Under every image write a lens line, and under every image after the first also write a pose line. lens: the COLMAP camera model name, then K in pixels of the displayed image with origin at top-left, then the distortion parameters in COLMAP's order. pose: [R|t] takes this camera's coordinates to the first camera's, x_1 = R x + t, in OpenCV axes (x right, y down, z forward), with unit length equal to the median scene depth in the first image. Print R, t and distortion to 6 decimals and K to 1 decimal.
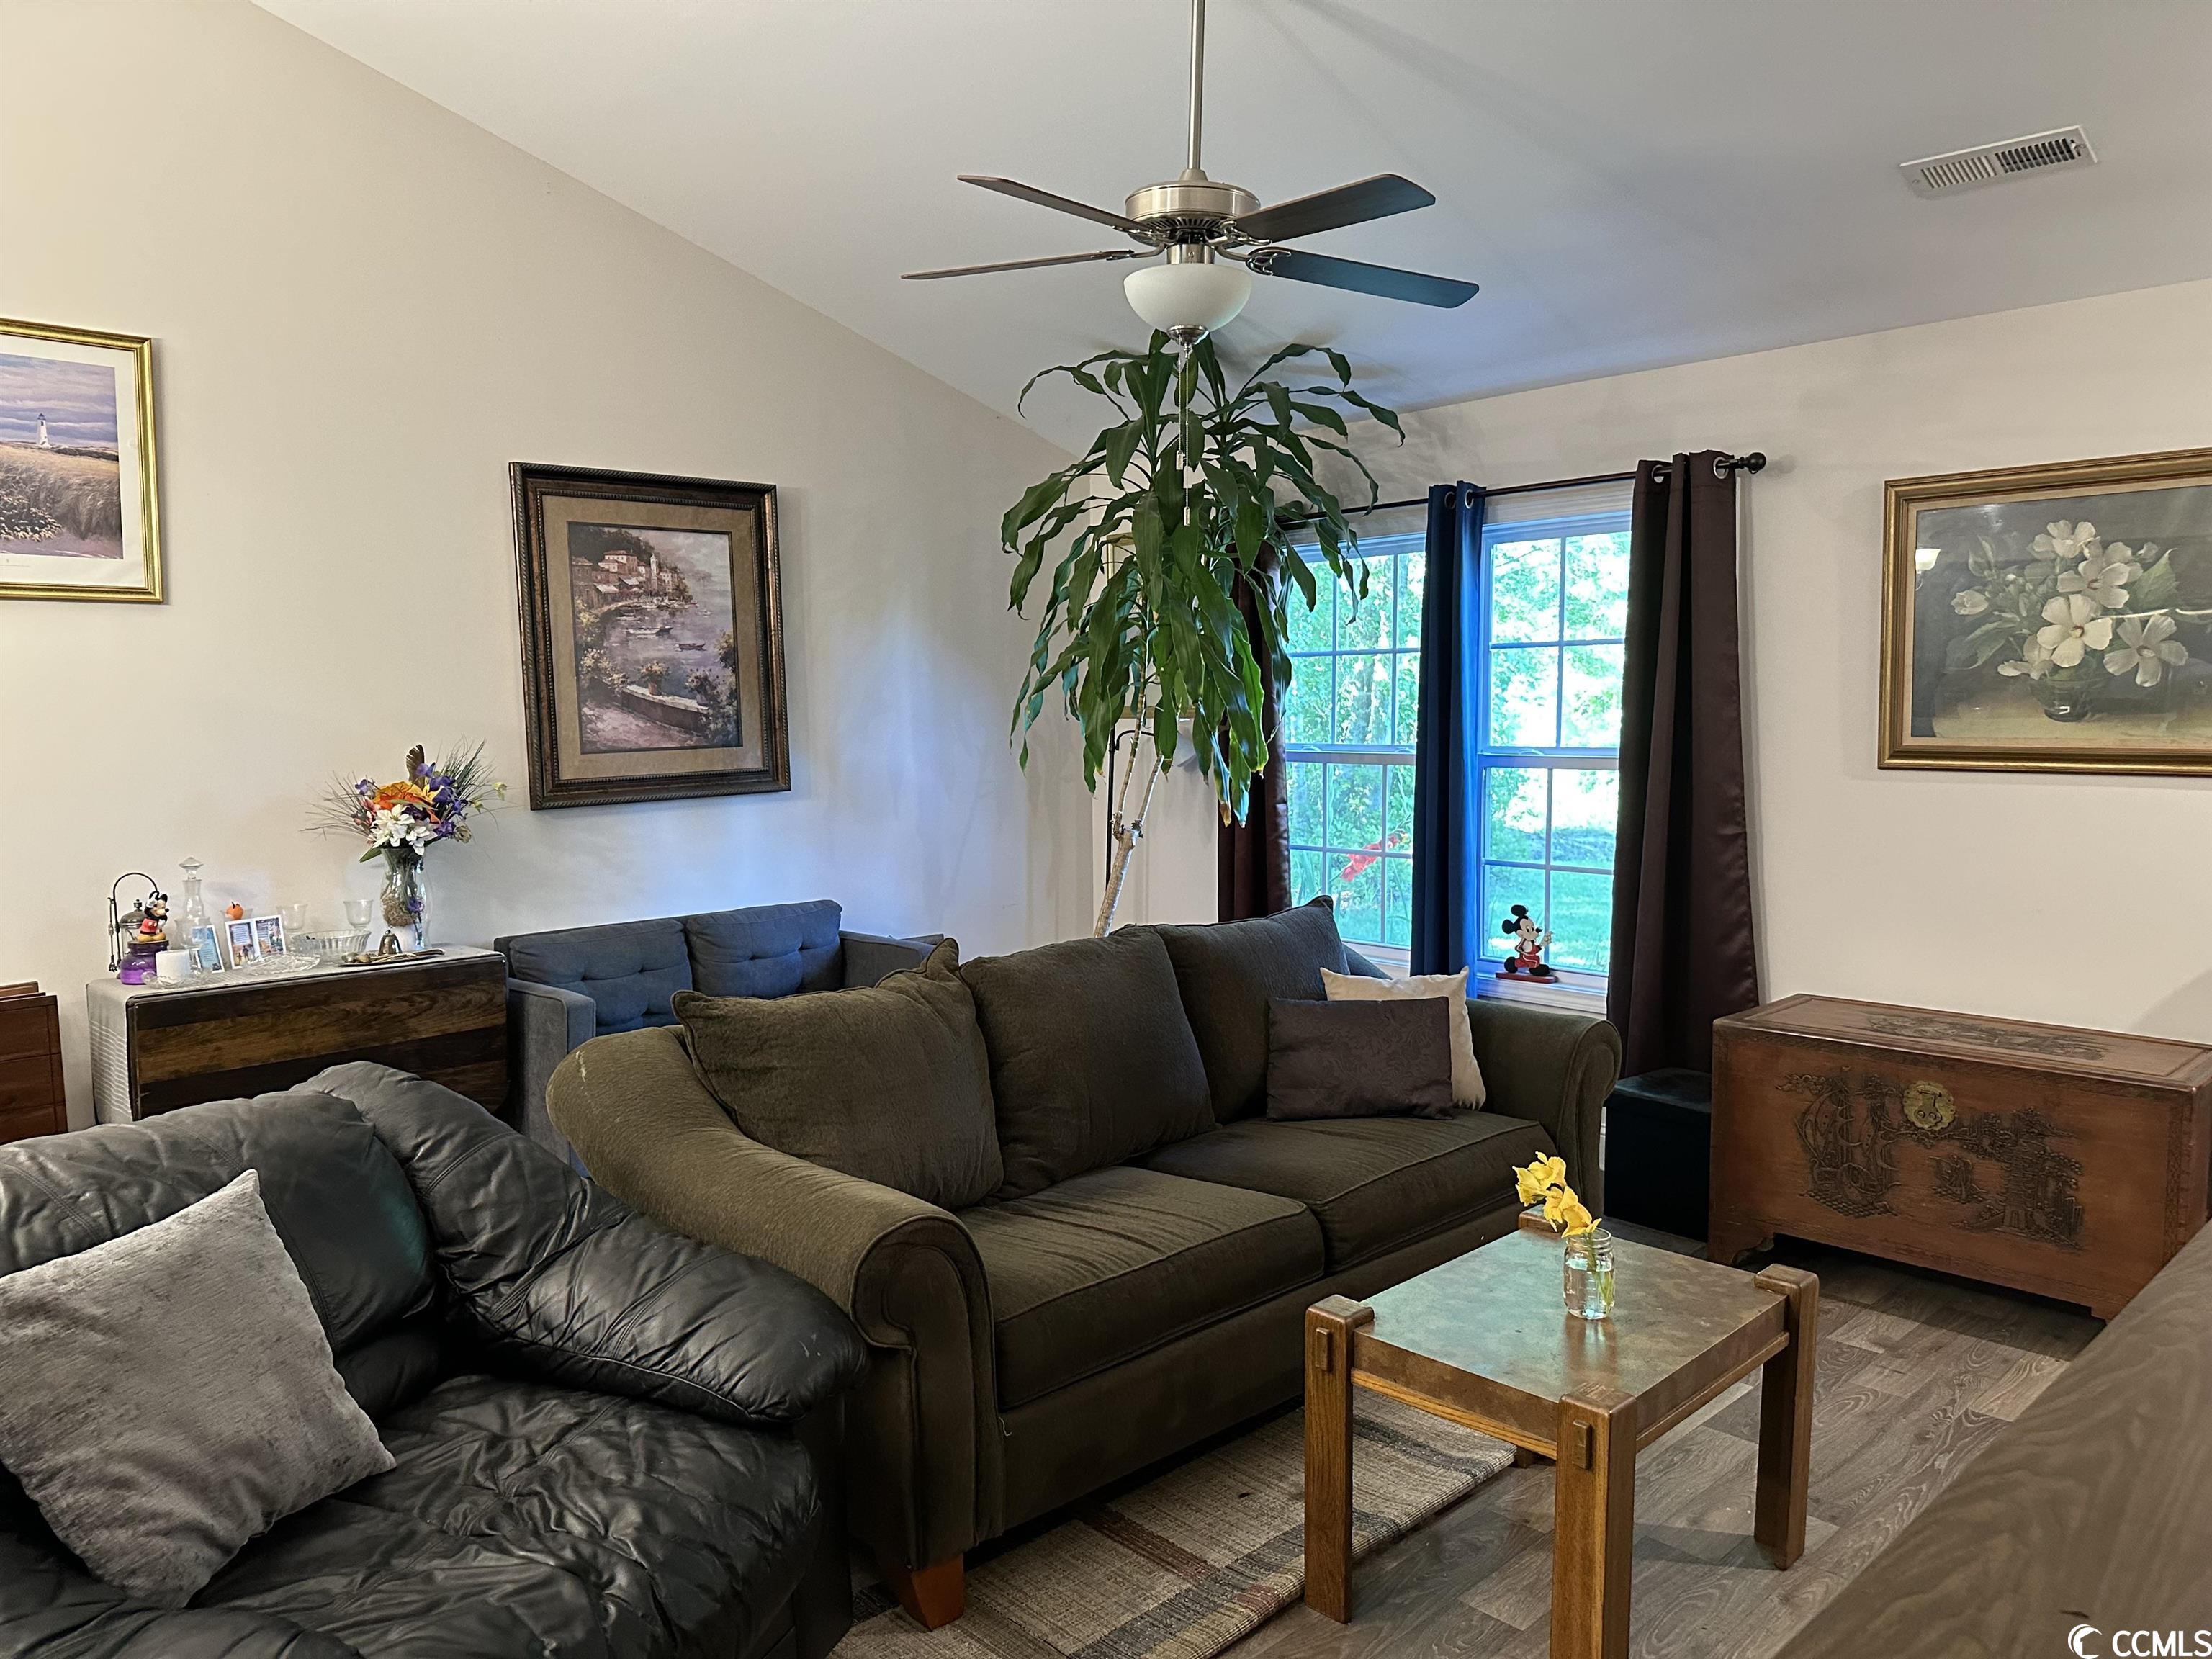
lens RADIAL K [[1550.2, 0, 1102.6], [0, 1550.2, 824.0], [0, 0, 1]] dist [0.073424, -0.103804]
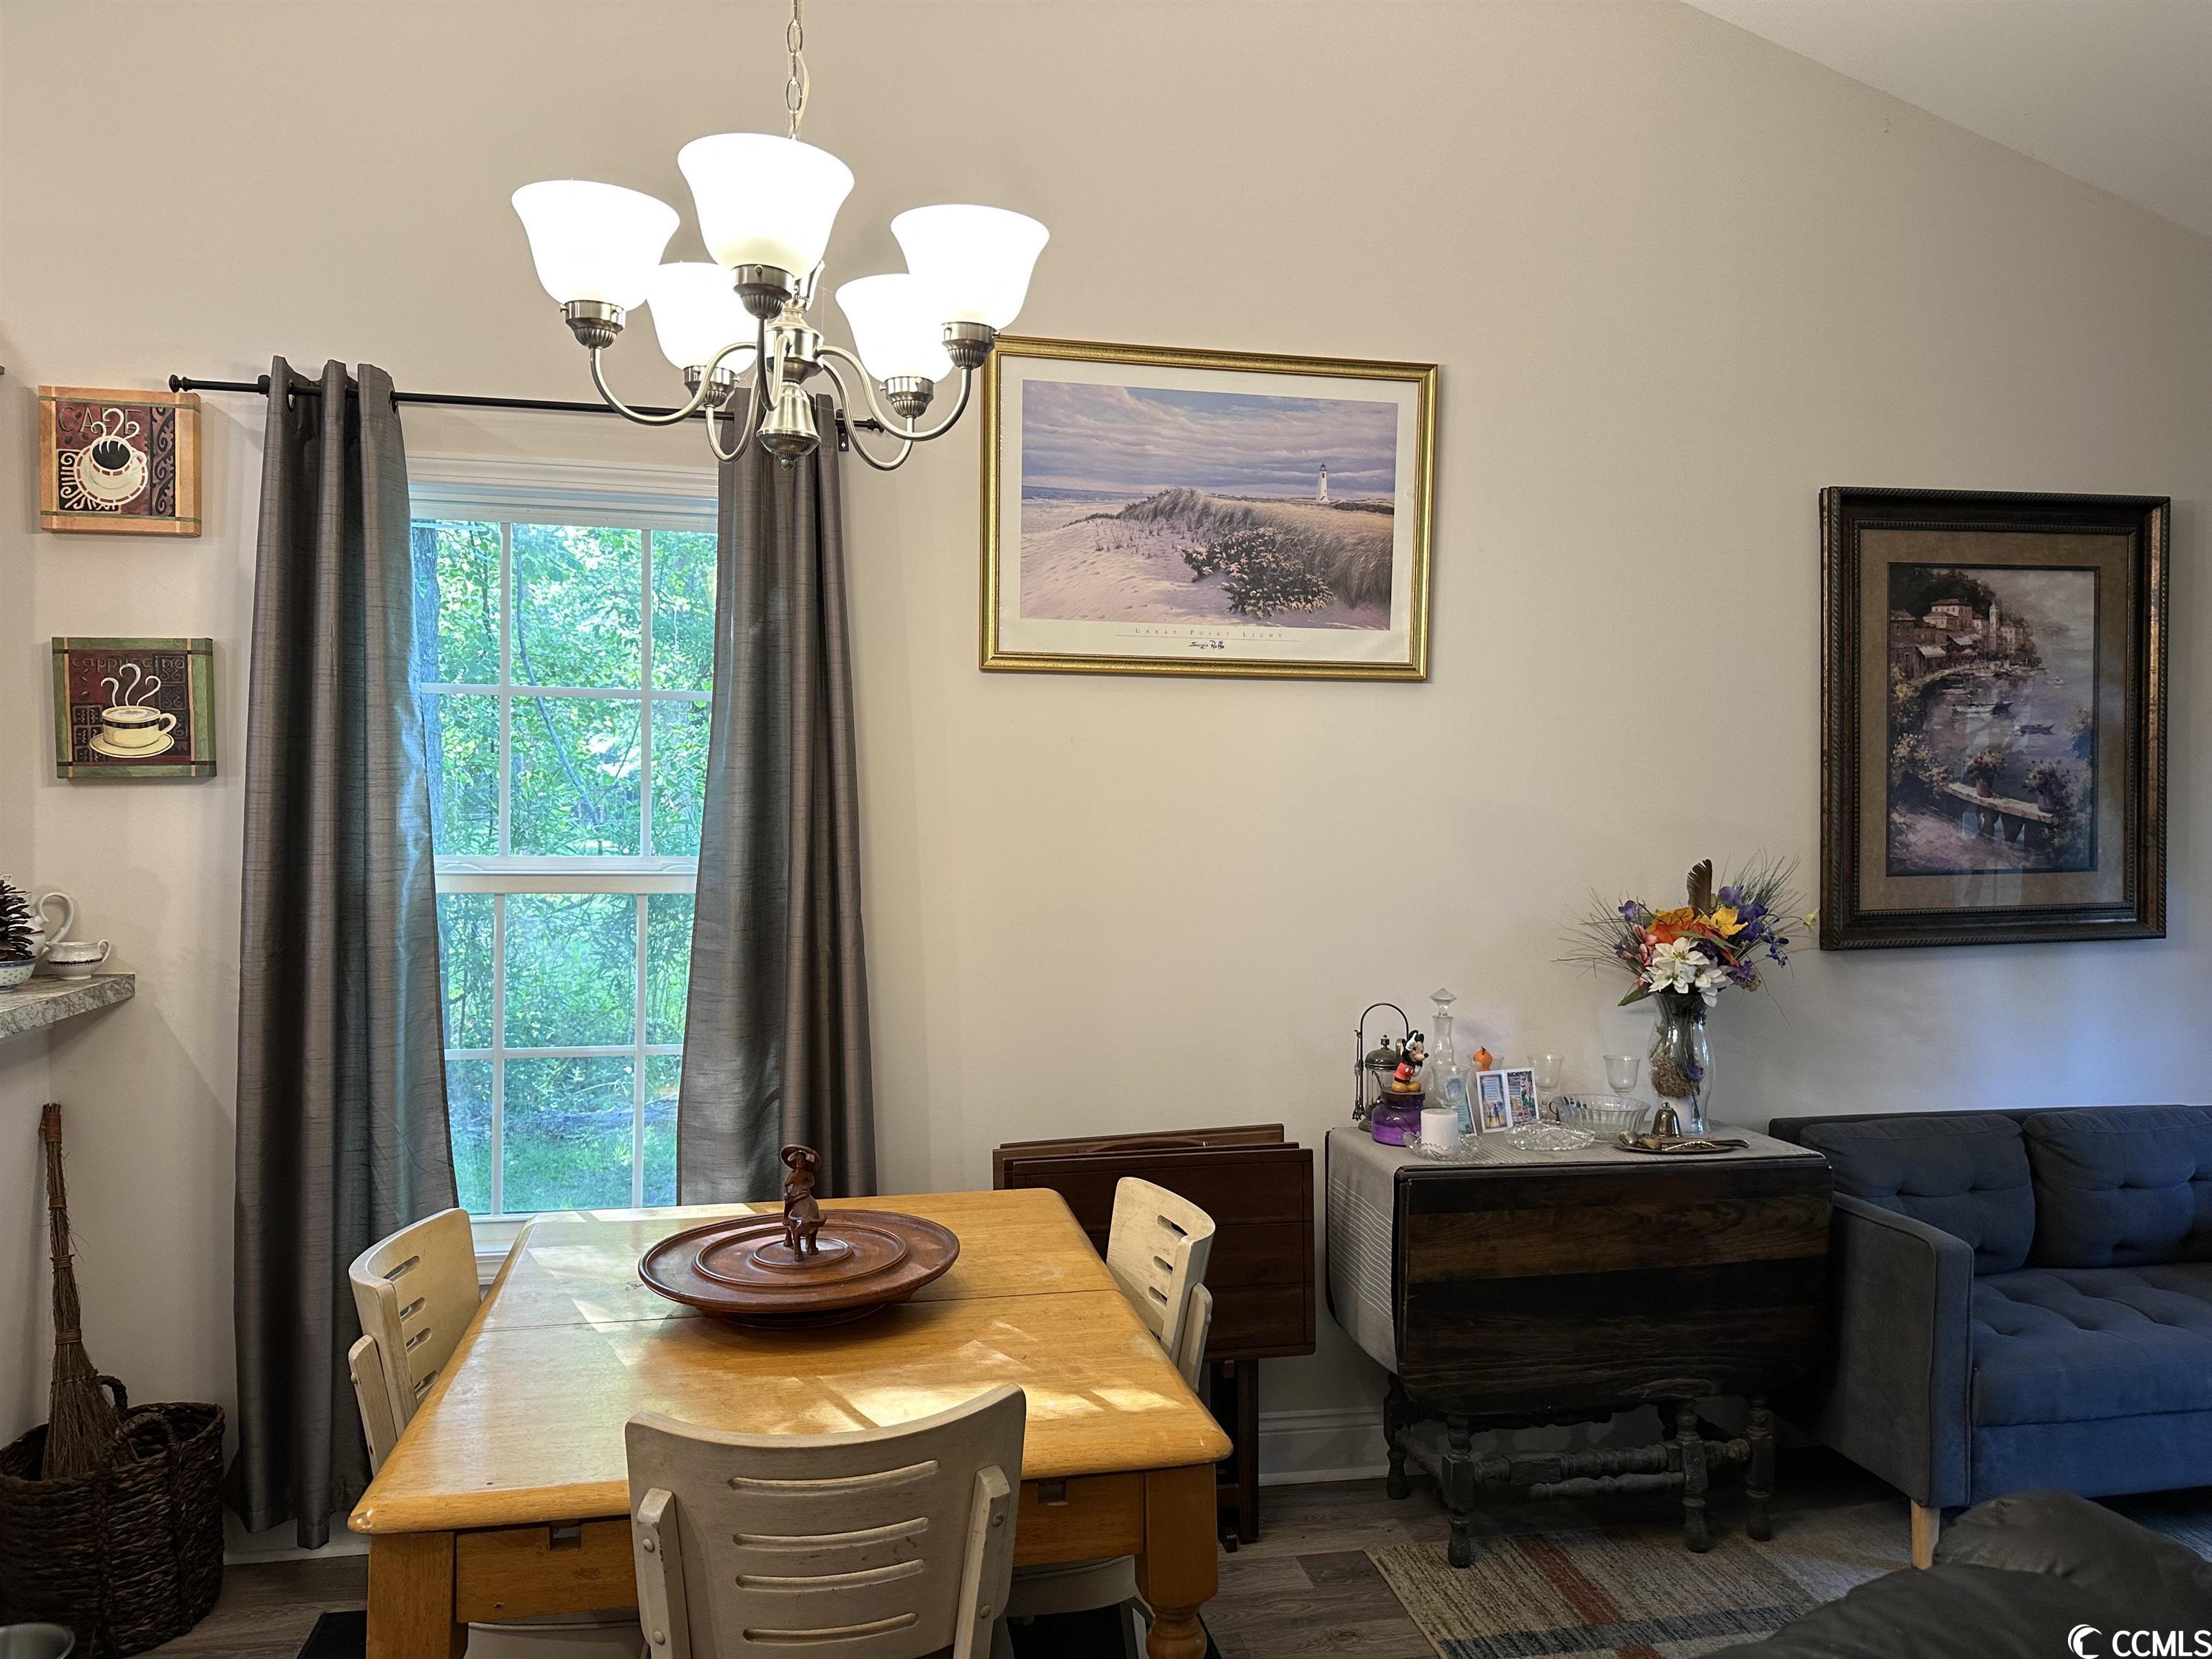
lens RADIAL K [[1550.2, 0, 1095.2], [0, 1550.2, 814.6], [0, 0, 1]] dist [0.073424, -0.103804]
pose [[0.829602, 0.026926, -0.557705, -0.254611], [-0.060651, 0.997272, -0.042072, -0.021900], [0.555051, 0.068728, 0.828972, 0.198880]]
